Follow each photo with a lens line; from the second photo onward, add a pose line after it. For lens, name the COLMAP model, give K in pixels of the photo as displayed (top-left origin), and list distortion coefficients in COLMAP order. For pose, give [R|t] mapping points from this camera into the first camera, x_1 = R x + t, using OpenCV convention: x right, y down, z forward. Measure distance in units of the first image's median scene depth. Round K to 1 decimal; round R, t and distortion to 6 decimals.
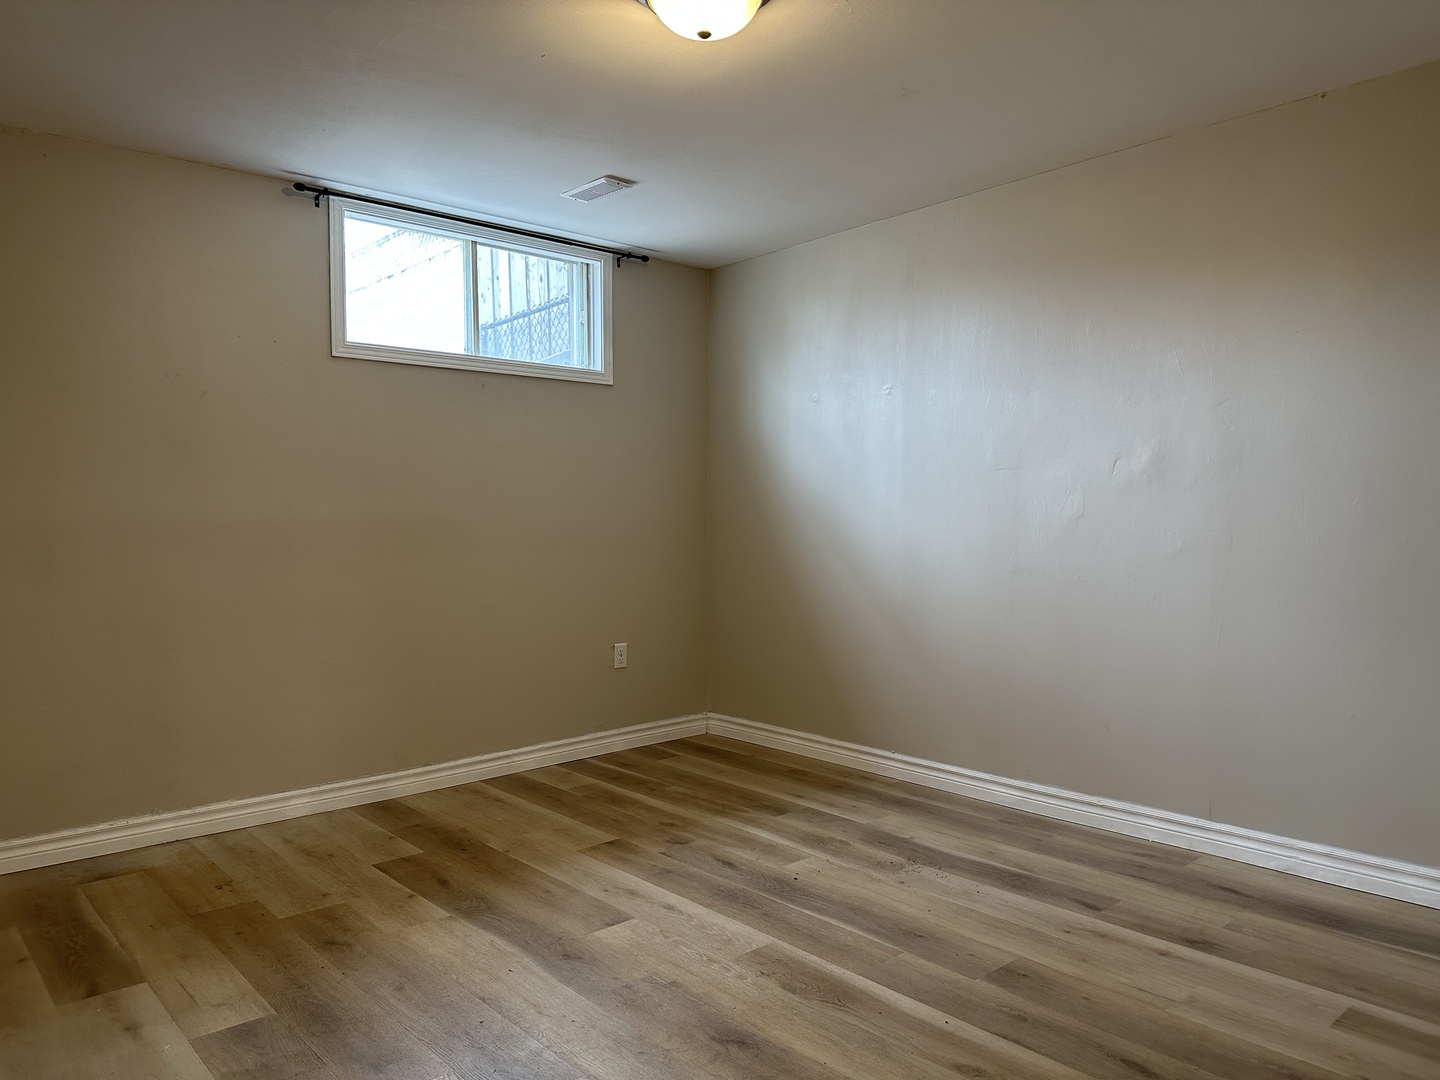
lens RADIAL K [[1029.6, 0, 722.2], [0, 1029.6, 538.8], [0, 0, 1]] dist [0.104137, -0.100434]
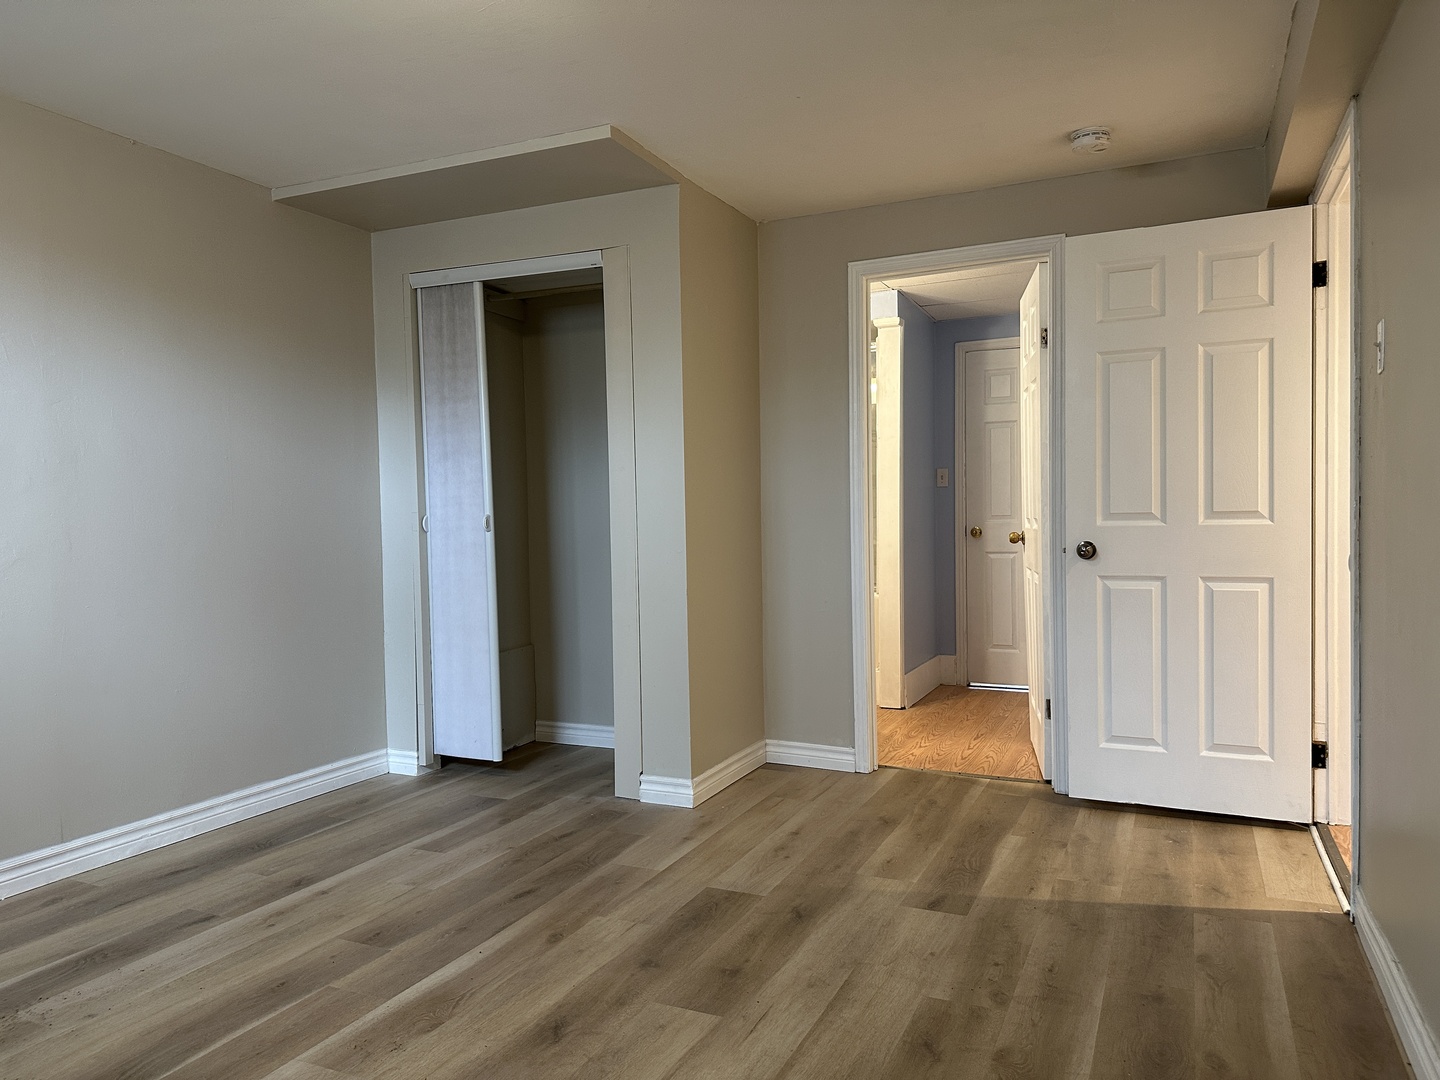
lens RADIAL K [[1029.6, 0, 720.6], [0, 1029.6, 543.9], [0, 0, 1]] dist [0.104137, -0.100434]
pose [[-0.399372, -0.009614, 0.916739, -0.760380], [0.041970, 0.998705, 0.028758, -0.004391], [-0.915828, 0.049961, -0.398451, 0.974310]]
